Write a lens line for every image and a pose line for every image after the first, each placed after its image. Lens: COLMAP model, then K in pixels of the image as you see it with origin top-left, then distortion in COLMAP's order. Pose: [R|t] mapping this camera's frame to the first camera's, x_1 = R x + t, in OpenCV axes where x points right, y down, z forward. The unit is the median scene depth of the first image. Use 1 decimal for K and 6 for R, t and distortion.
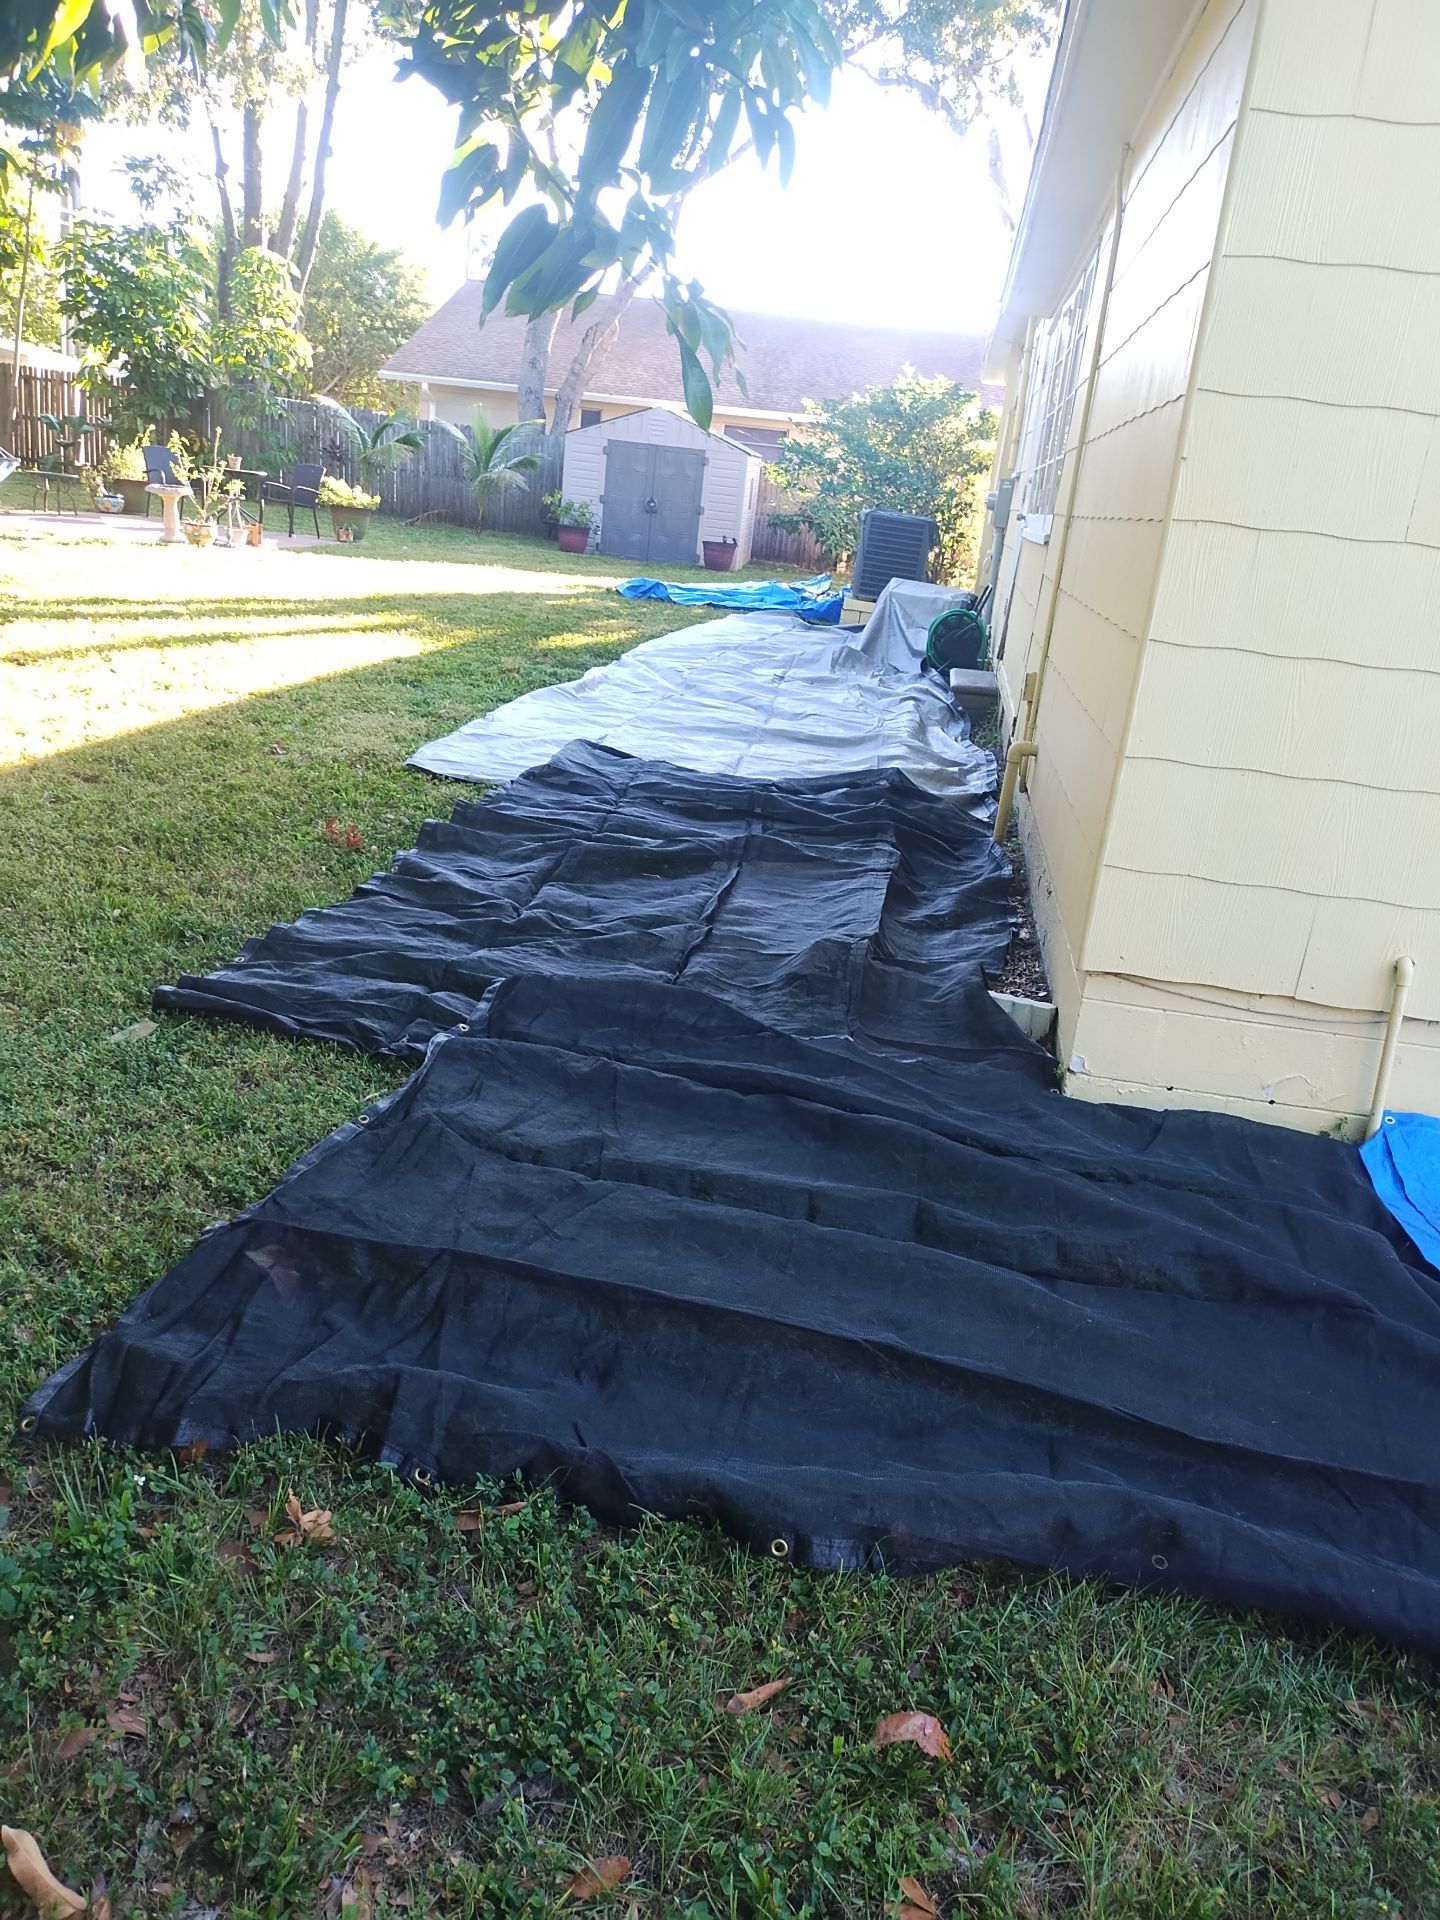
lens RADIAL K [[1464.3, 0, 720.0], [0, 1464.3, 960.0], [0, 0, 1]] dist [0.019759, -0.017500]
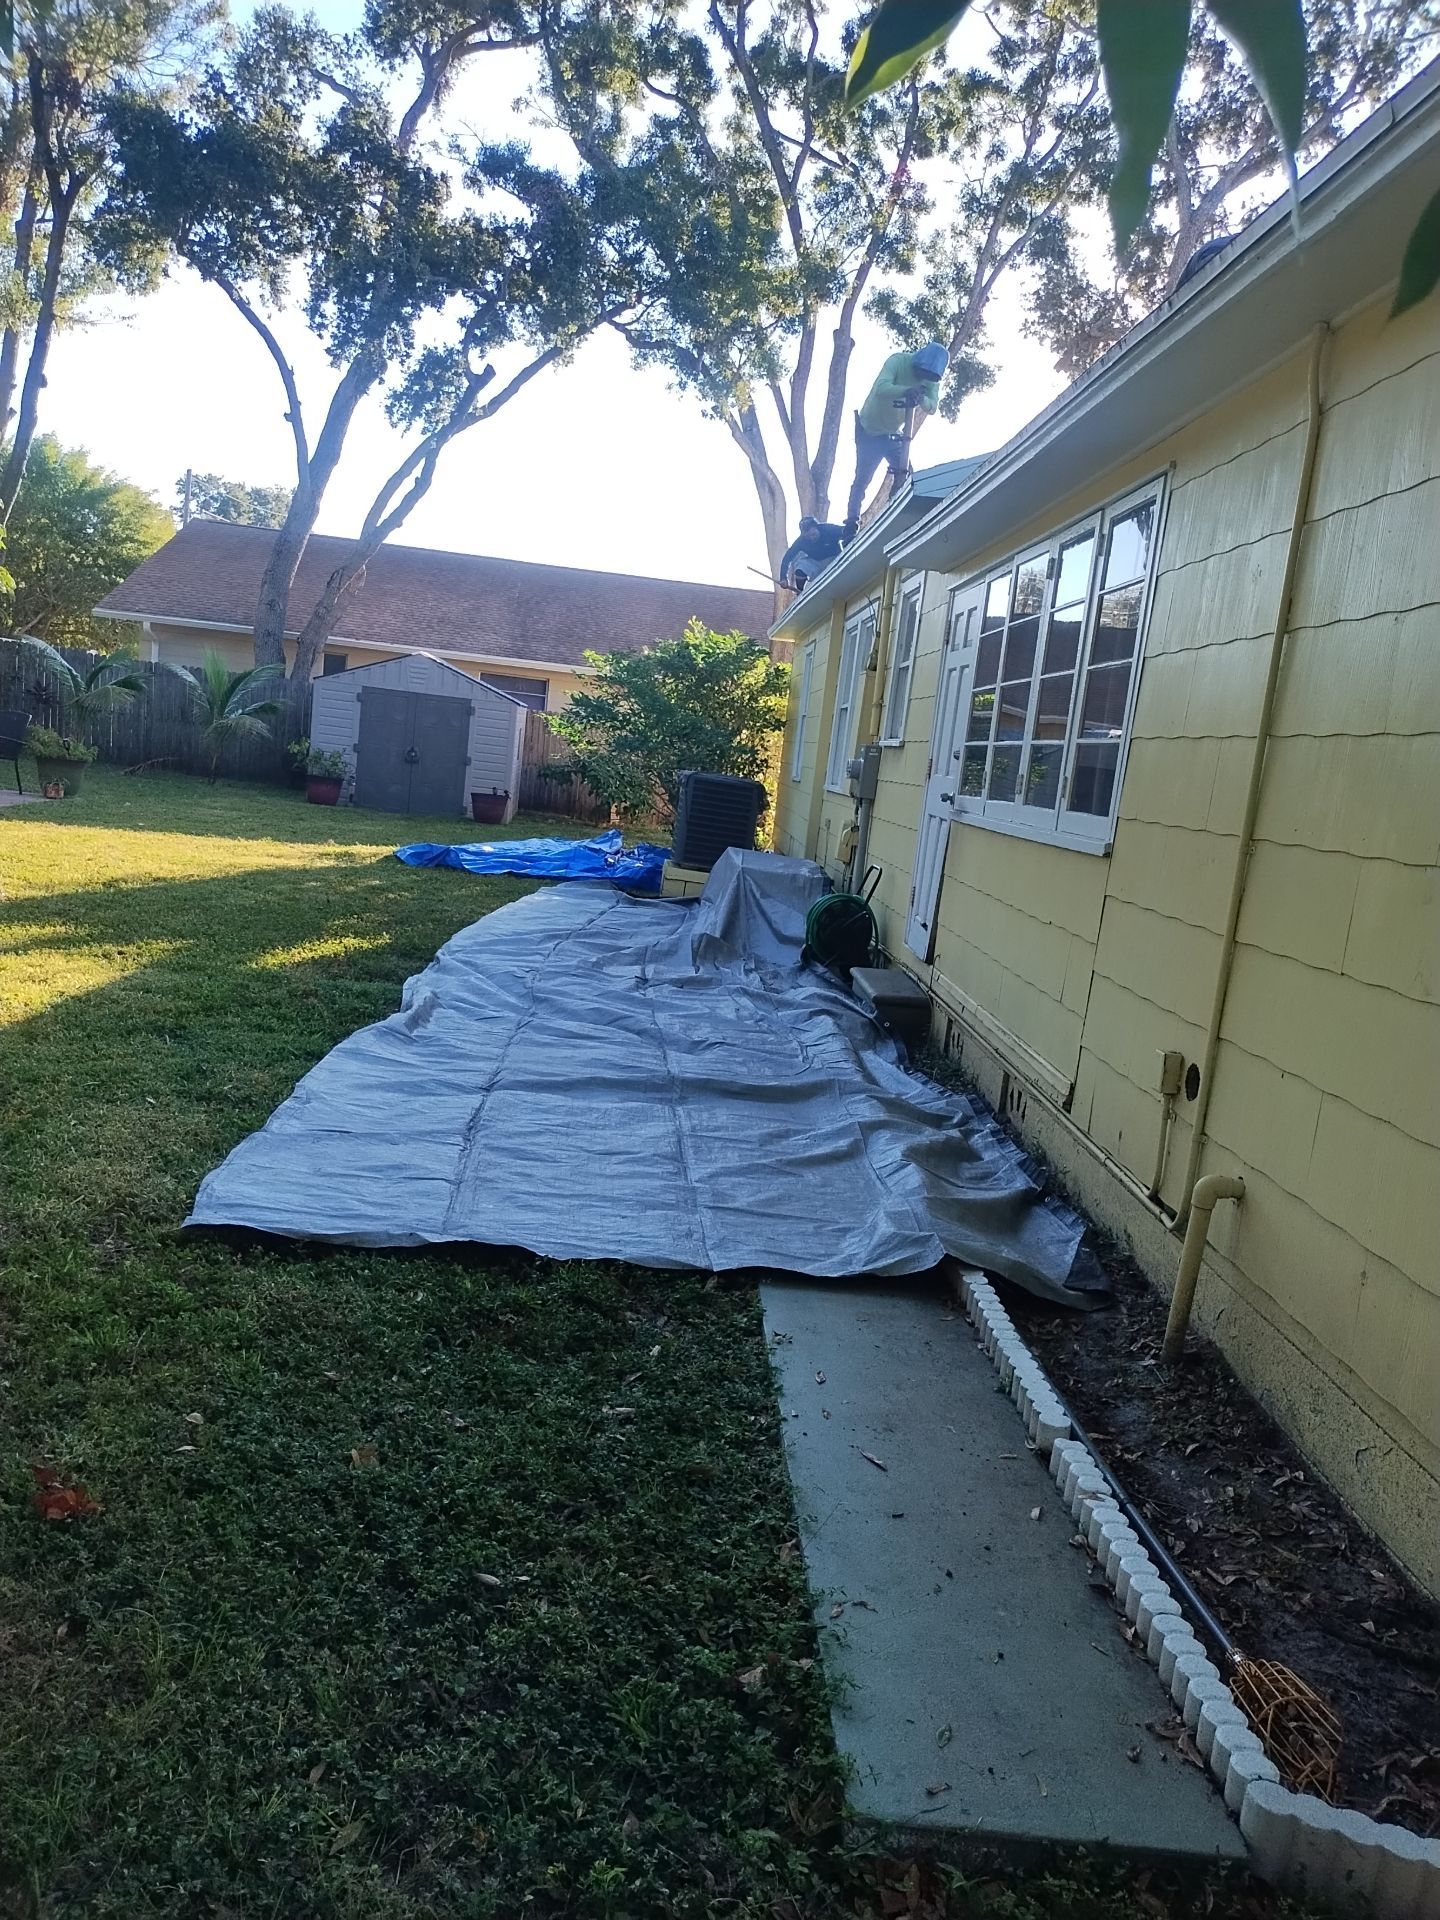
lens RADIAL K [[1422.9, 0, 754.6], [0, 1422.9, 968.2], [0, 0, 1]] dist [0.079146, -0.131580]
pose [[0.977136, -0.026904, 0.210906, -0.036384], [0.057013, 0.988789, -0.138010, -0.048045], [-0.204829, 0.146879, 0.967715, 0.120828]]
